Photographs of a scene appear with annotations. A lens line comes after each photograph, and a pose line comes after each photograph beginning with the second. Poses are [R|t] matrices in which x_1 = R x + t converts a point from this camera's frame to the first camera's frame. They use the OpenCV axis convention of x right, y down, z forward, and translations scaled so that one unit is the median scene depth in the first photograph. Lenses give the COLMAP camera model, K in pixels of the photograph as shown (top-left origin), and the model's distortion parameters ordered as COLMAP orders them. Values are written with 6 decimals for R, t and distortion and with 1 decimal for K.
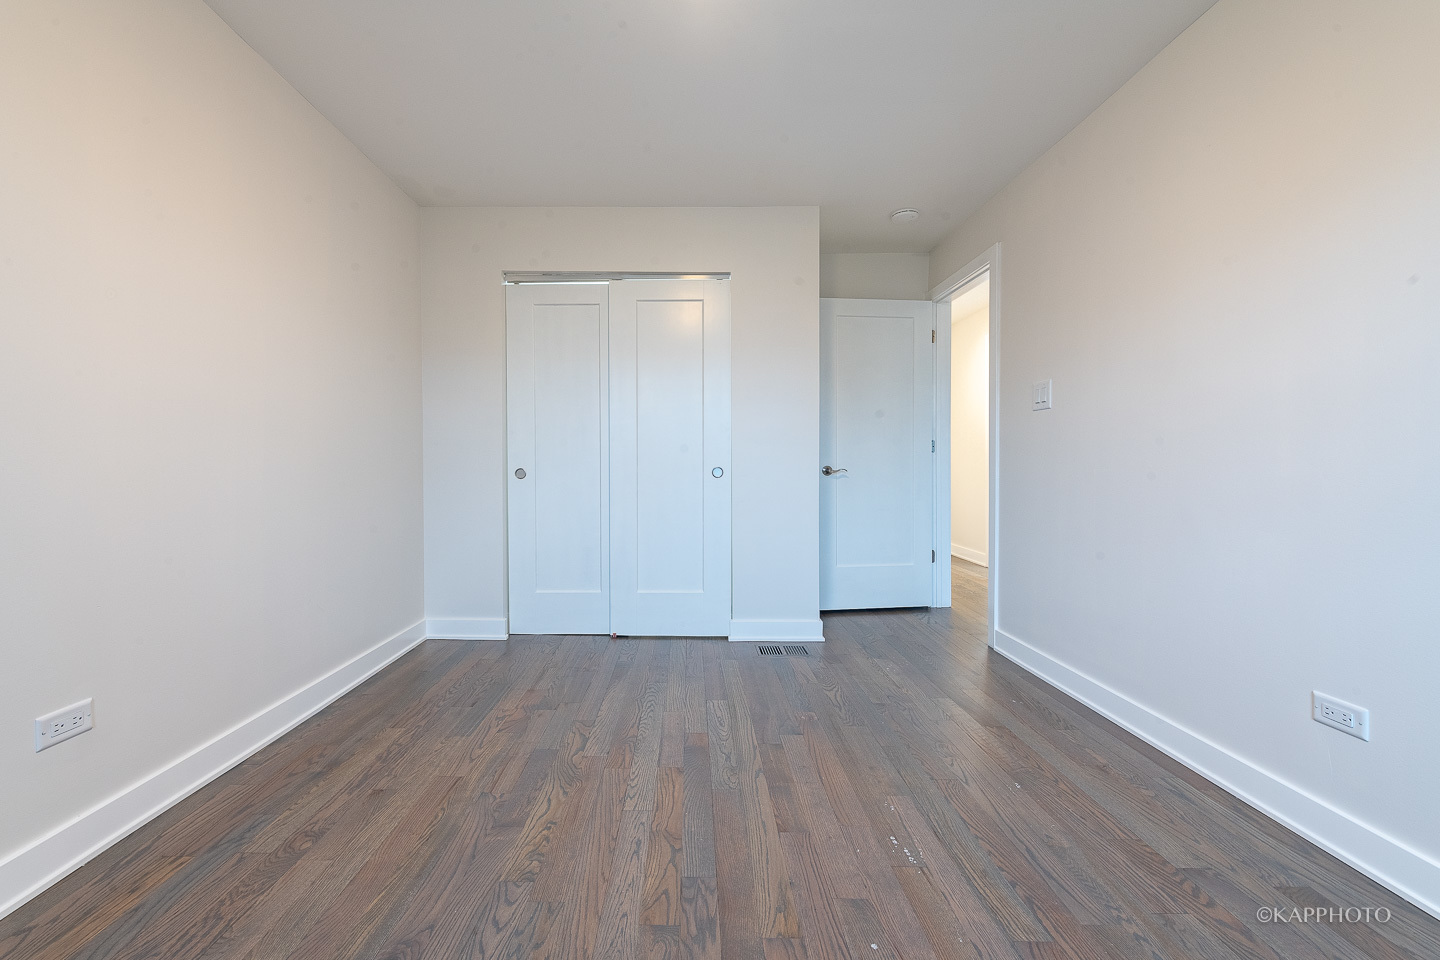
lens RADIAL K [[571.9, 0, 711.3], [0, 571.9, 463.4], [0, 0, 1]] dist [0.018177, -0.006307]
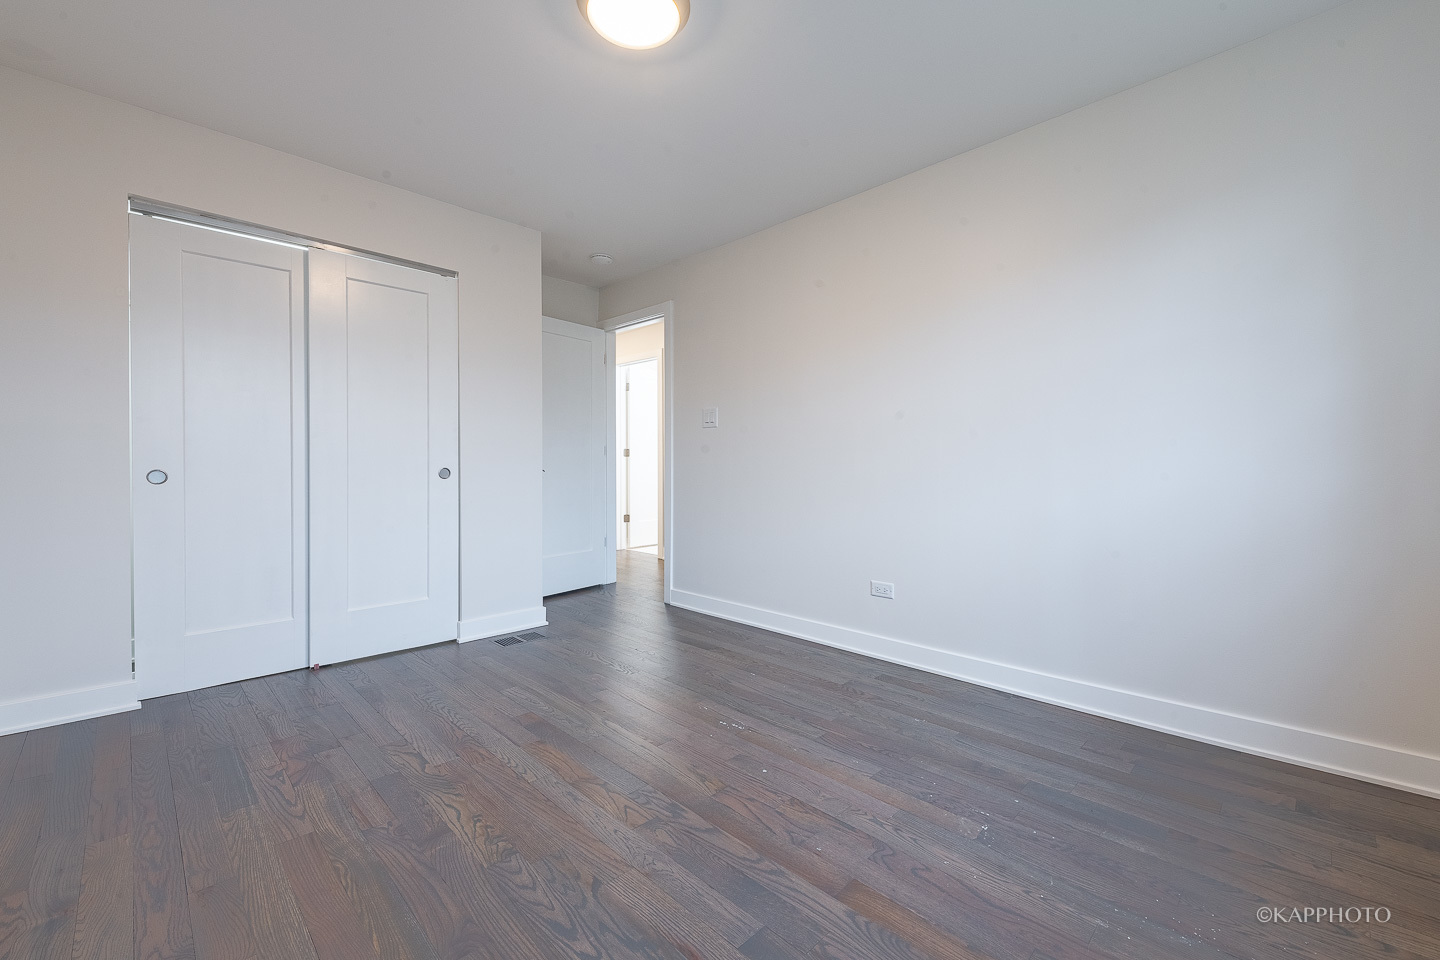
lens RADIAL K [[560.9, 0, 702.0], [0, 560.9, 467.7], [0, 0, 1]] dist [0.019336, -0.005206]
pose [[0.729978, -0.000610, 0.683471, -0.549571], [-0.001805, 0.999994, 0.002821, 0.002906], [-0.683469, -0.003293, 0.729972, -0.001750]]
